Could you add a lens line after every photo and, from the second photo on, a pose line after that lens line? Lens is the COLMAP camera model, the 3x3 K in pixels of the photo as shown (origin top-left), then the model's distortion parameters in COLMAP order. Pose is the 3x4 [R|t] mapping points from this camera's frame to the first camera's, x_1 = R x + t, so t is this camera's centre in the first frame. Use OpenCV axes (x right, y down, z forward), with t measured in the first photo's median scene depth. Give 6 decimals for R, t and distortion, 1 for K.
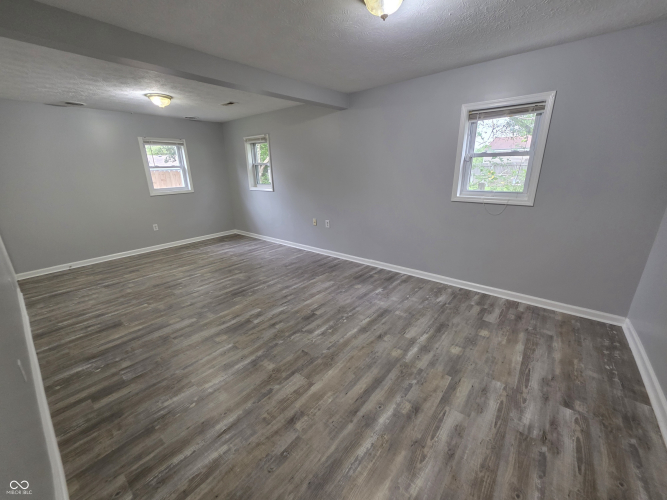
lens RADIAL K [[267.3, 0, 332.9], [0, 267.3, 251.2], [0, 0, 1]] dist [0.001208, -0.001033]
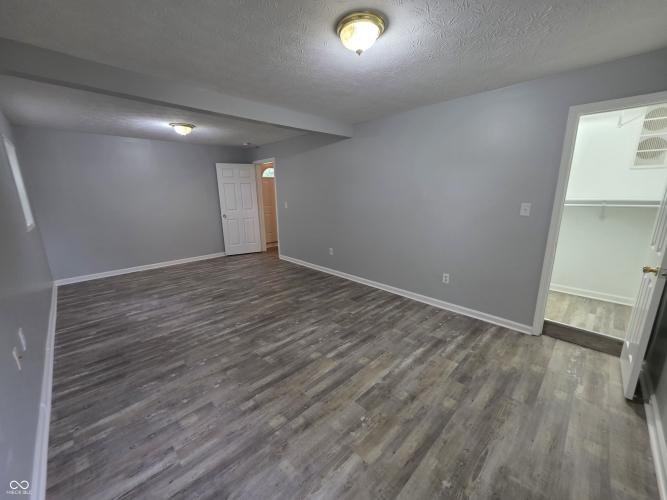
lens RADIAL K [[267.3, 0, 333.8], [0, 267.3, 251.1], [0, 0, 1]] dist [0.001208, -0.001033]
pose [[-0.994283, 0.008688, 0.106427, -0.723895], [0.060874, 0.864985, 0.498091, -0.535092], [-0.087730, 0.501722, -0.860569, 1.757506]]
